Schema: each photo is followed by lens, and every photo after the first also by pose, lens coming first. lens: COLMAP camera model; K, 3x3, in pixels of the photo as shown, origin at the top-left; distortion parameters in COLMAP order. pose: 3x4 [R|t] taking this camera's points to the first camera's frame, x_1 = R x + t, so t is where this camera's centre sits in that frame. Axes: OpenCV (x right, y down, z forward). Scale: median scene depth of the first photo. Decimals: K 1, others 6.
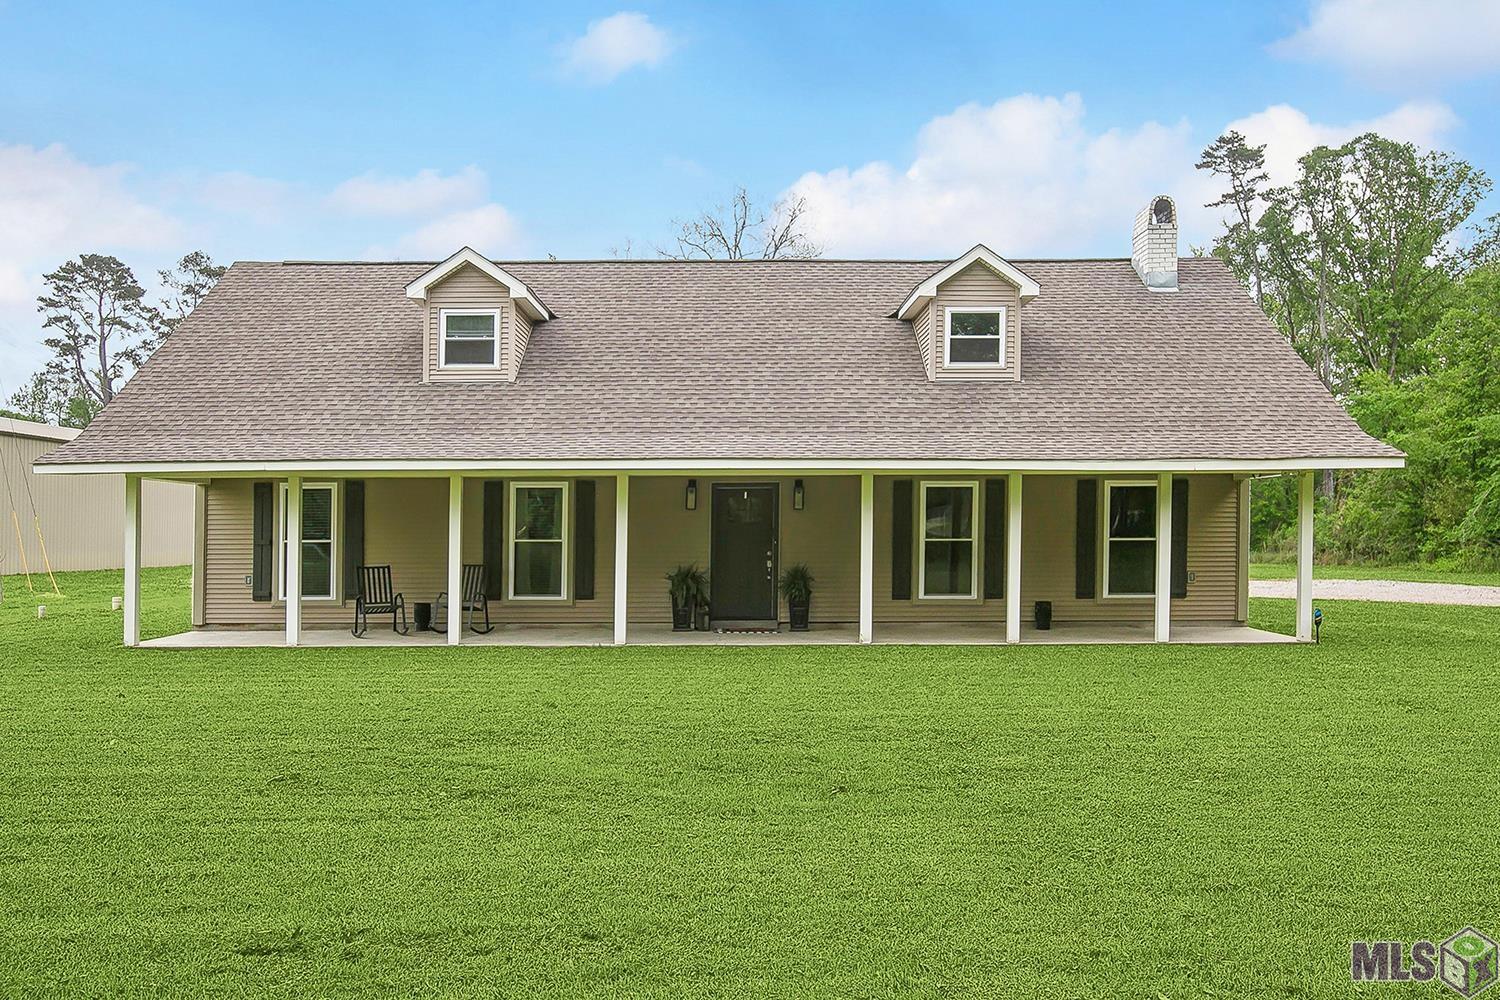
lens RADIAL K [[1186.5, 0, 750.3], [0, 1186.5, 560.2], [0, 0, 1]] dist [0.000387, 0.081782]
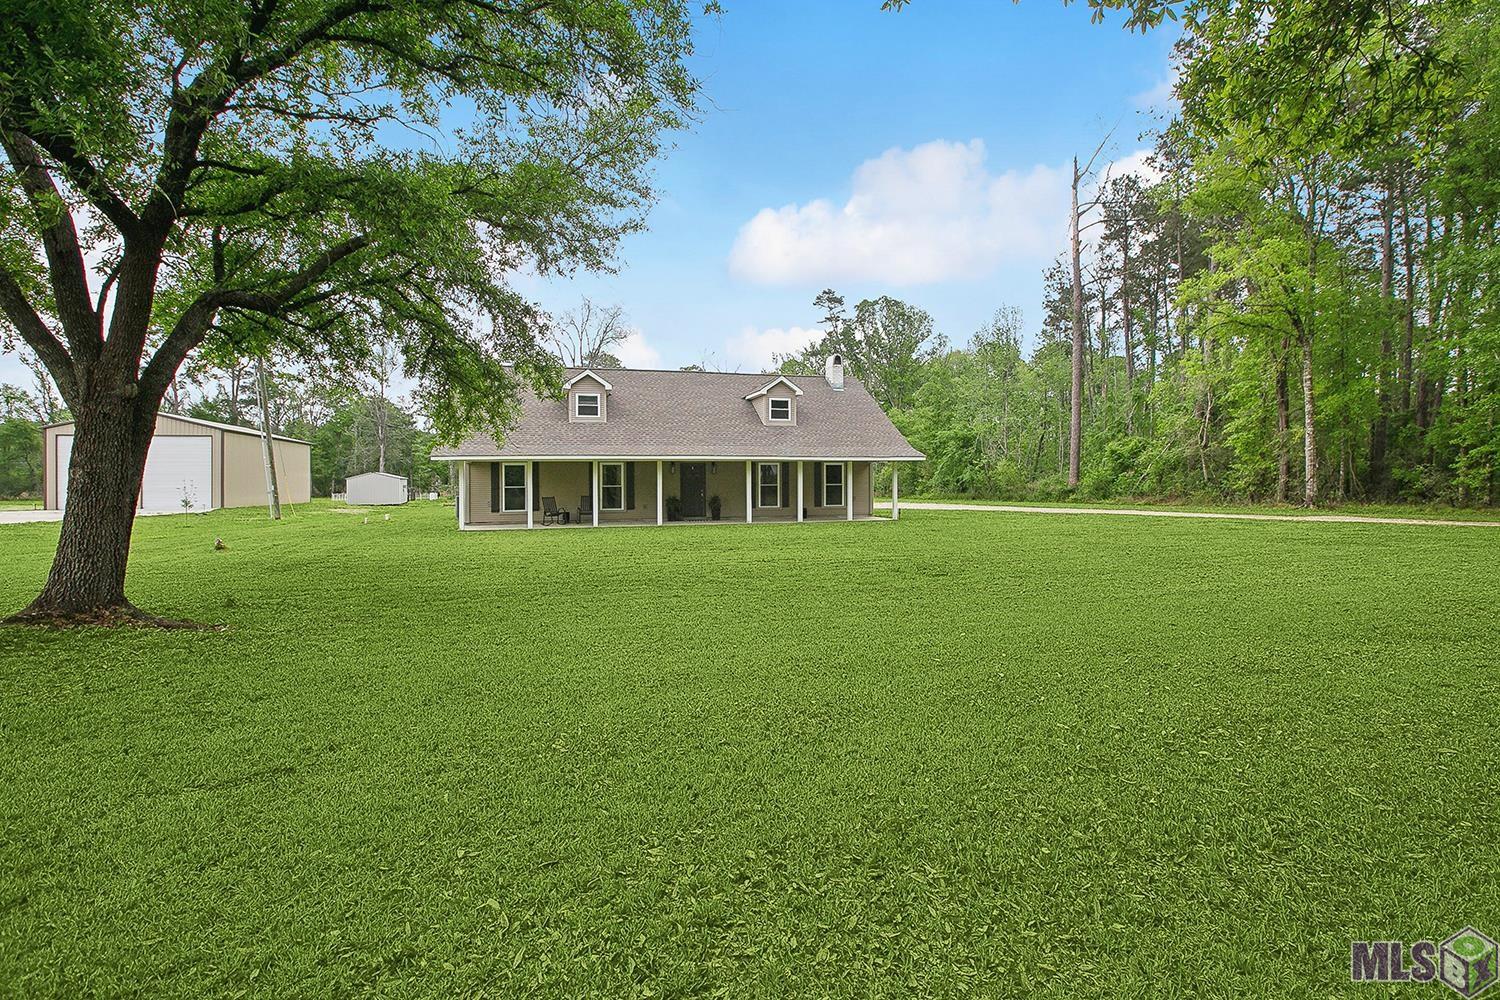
lens RADIAL K [[678.5, 0, 751.2], [0, 678.5, 479.4], [0, 0, 1]] dist [0.000246, 0.000054]
pose [[0.960639, -0.003931, 0.277773, -0.296405], [0.012110, 0.999542, -0.027735, 0.011887], [-0.277537, 0.030007, 0.960246, -0.444483]]
